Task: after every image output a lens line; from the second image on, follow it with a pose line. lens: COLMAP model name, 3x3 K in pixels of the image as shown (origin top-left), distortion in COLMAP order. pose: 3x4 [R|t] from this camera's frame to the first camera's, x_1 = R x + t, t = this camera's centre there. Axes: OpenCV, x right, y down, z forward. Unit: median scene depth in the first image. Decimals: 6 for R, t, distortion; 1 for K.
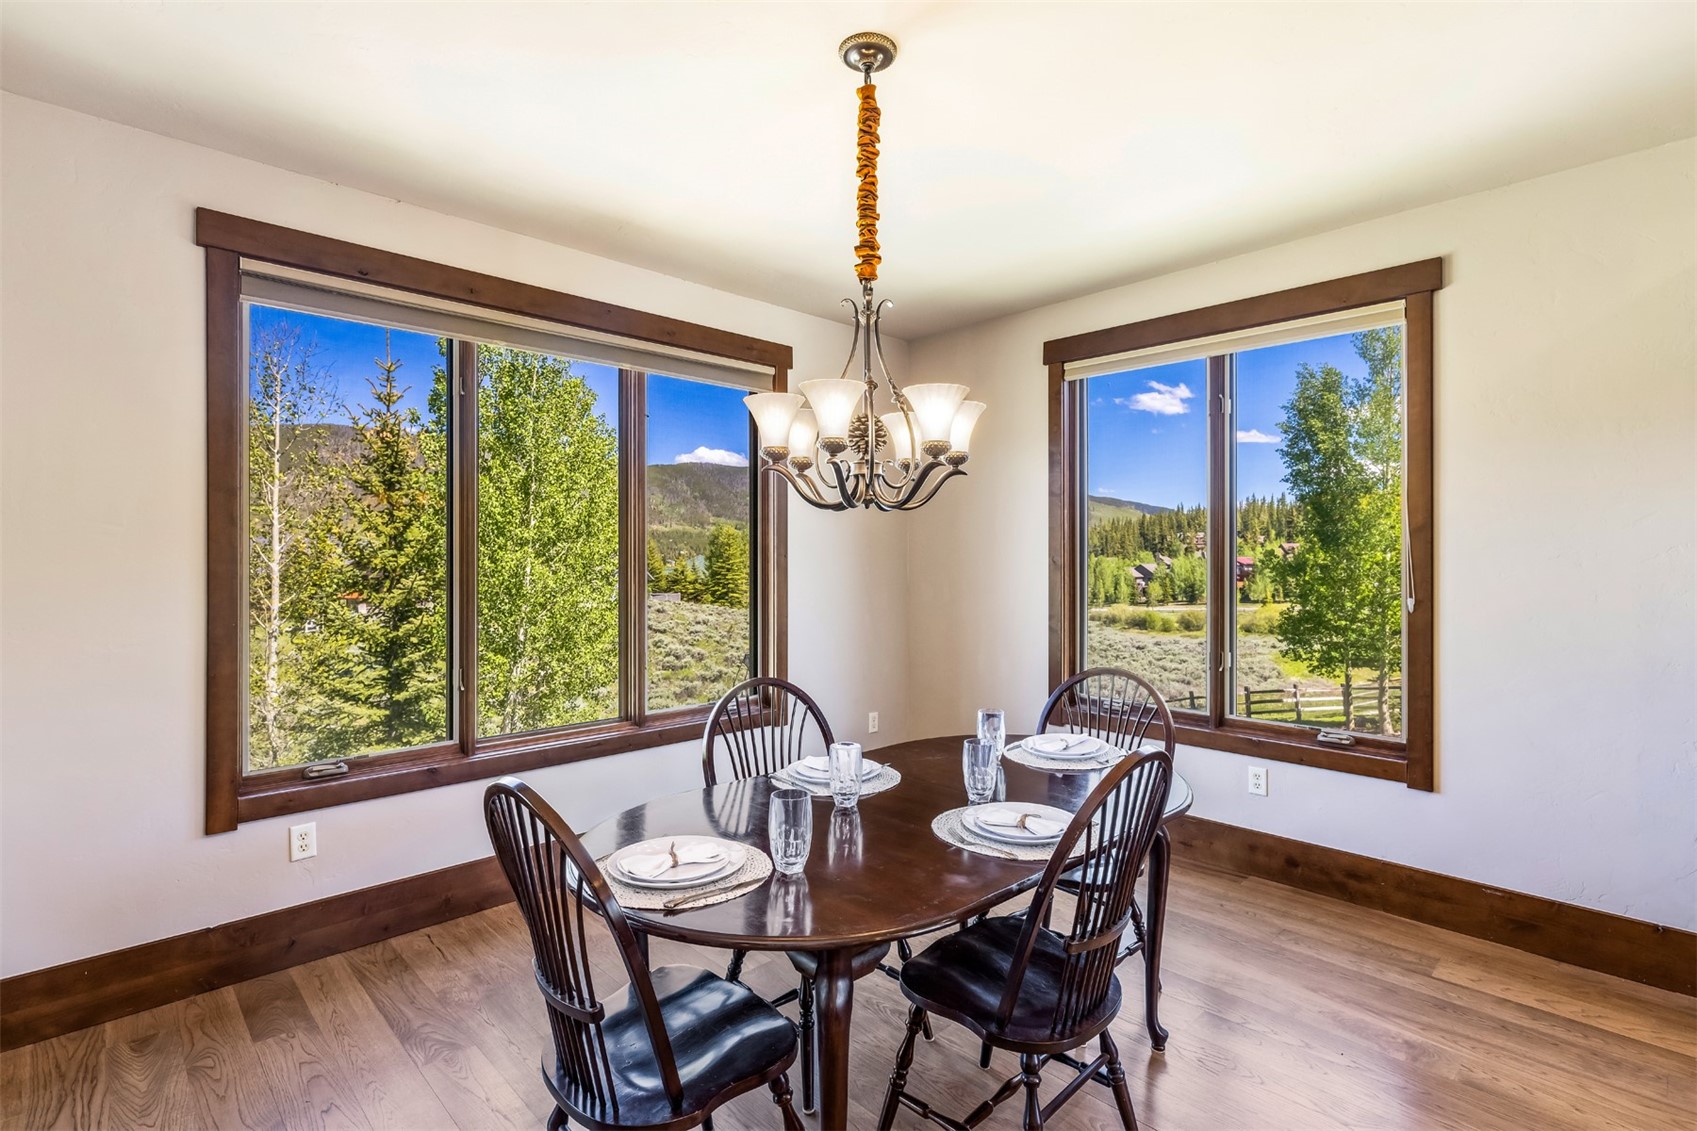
lens RADIAL K [[790.4, 0, 840.8], [0, 790.4, 567.8], [0, 0, 1]] dist [0.002839, 0.000254]
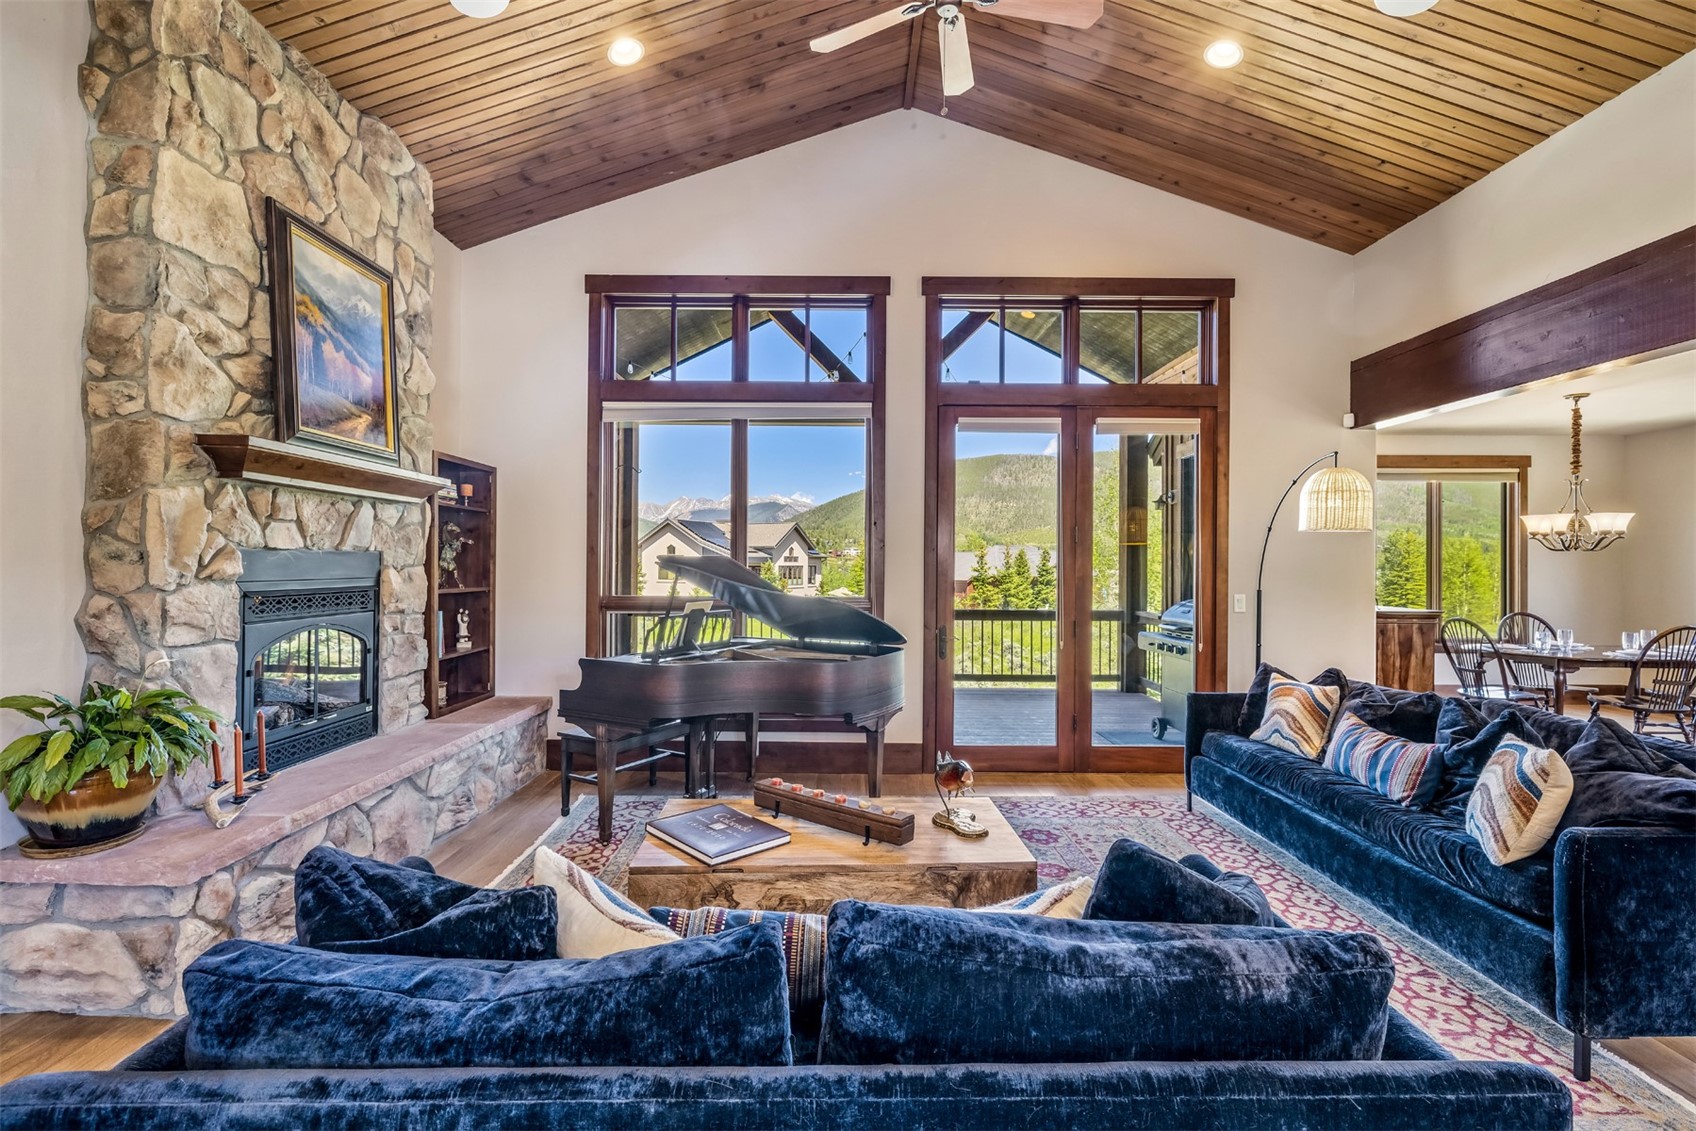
lens RADIAL K [[764.1, 0, 847.7], [0, 764.1, 557.6], [0, 0, 1]] dist [0.000224, -0.000004]
pose [[0.724846, -0.002107, -0.688908, 0.005957], [-0.013906, 0.999747, -0.017690, 0.007924], [0.688771, 0.022402, 0.724633, -0.618136]]
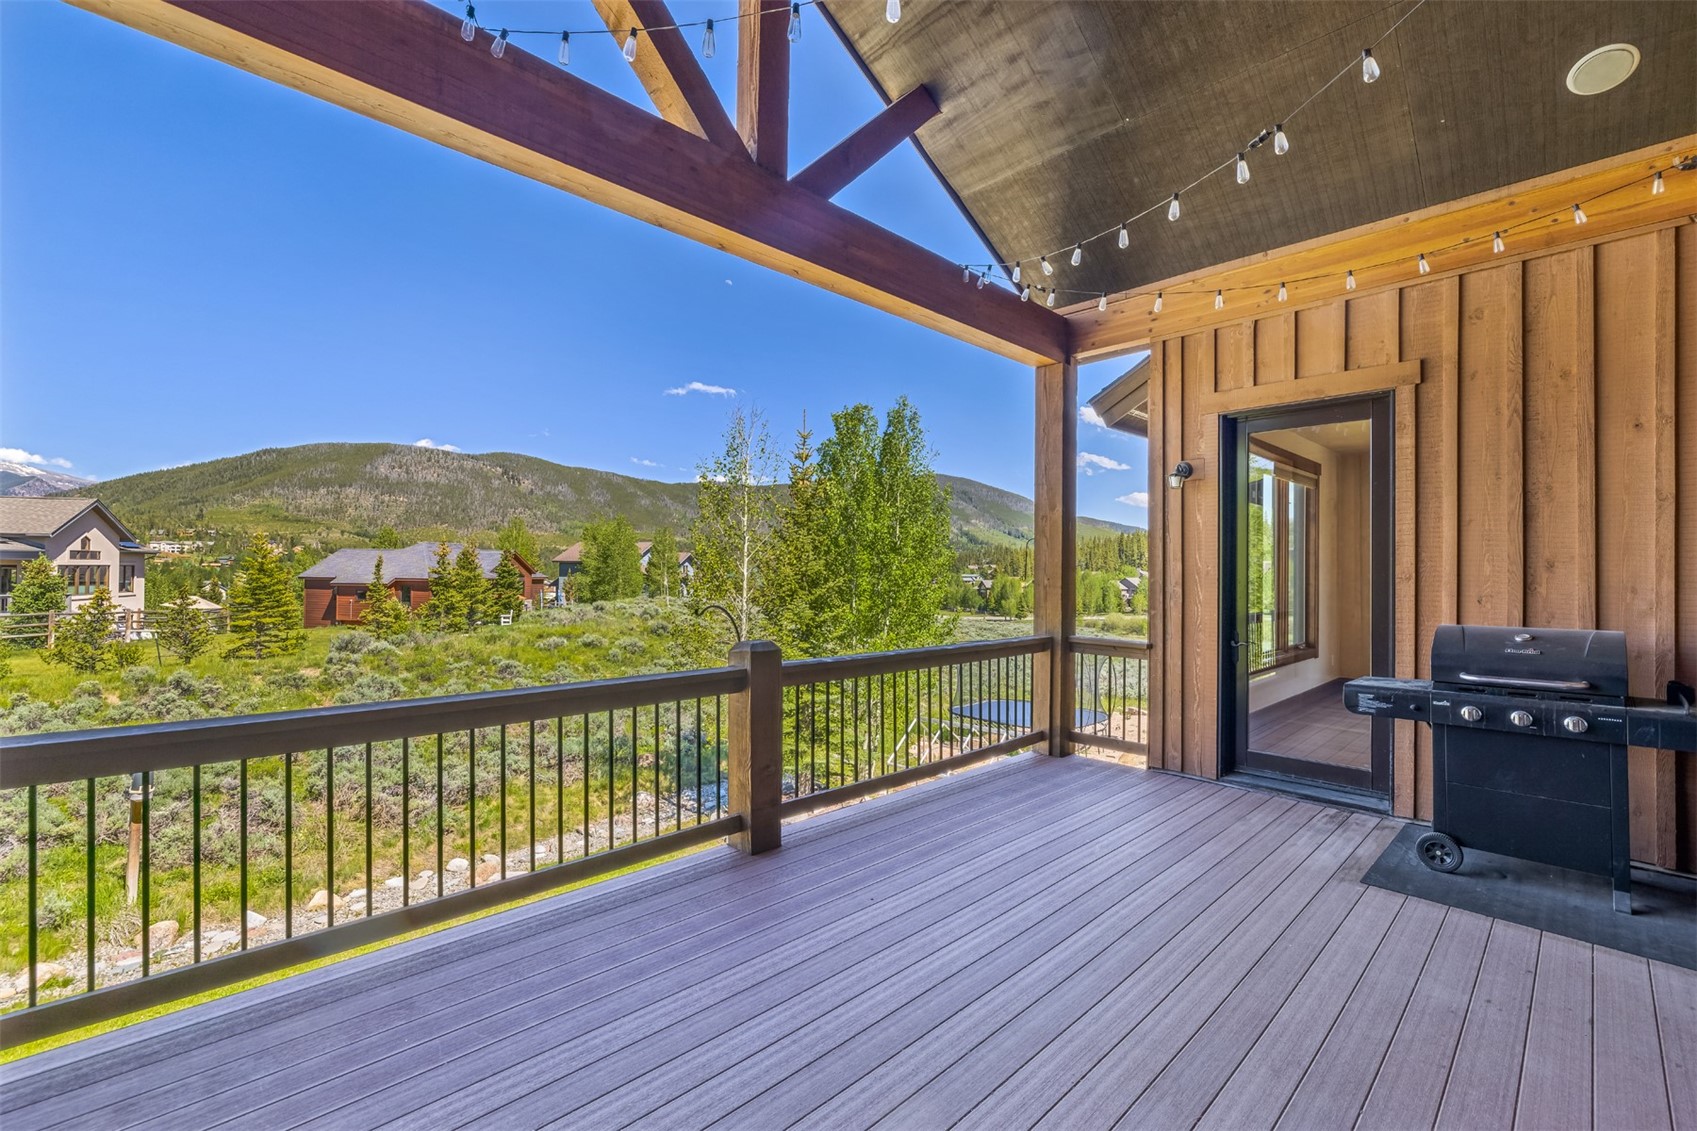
lens RADIAL K [[720.8, 0, 848.5], [0, 720.8, 565.5], [0, 0, 1]] dist [-0.000072, -0.000211]
pose [[0.999919, 0.009502, 0.008453, -0.524797], [-0.009351, 0.999800, -0.017687, 0.005425], [-0.008620, 0.017607, 0.999808, -0.329163]]
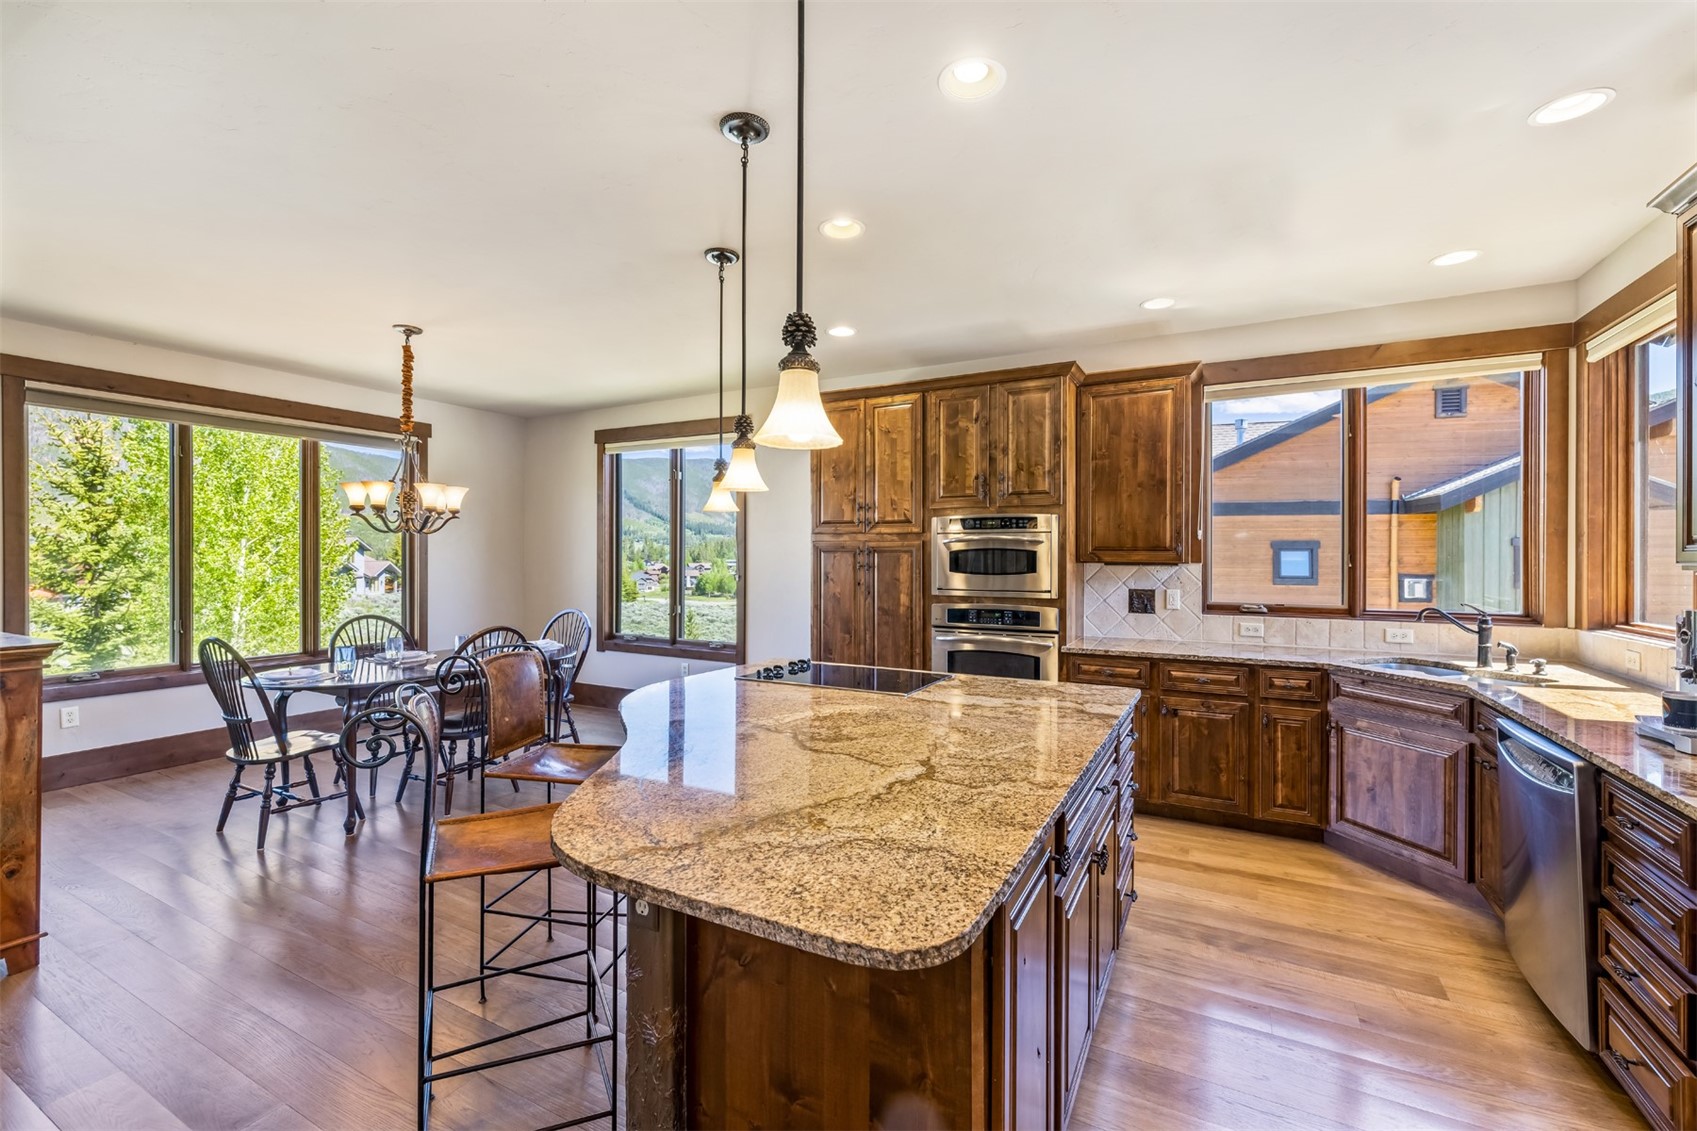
lens RADIAL K [[720.8, 0, 848.5], [0, 720.8, 565.5], [0, 0, 1]] dist [-0.000072, -0.000211]
pose [[0.951548, -0.000372, 0.307500, 0.128613], [-0.000514, 0.999996, 0.002801, 0.002208], [-0.307500, -0.002824, 0.951544, -0.287241]]
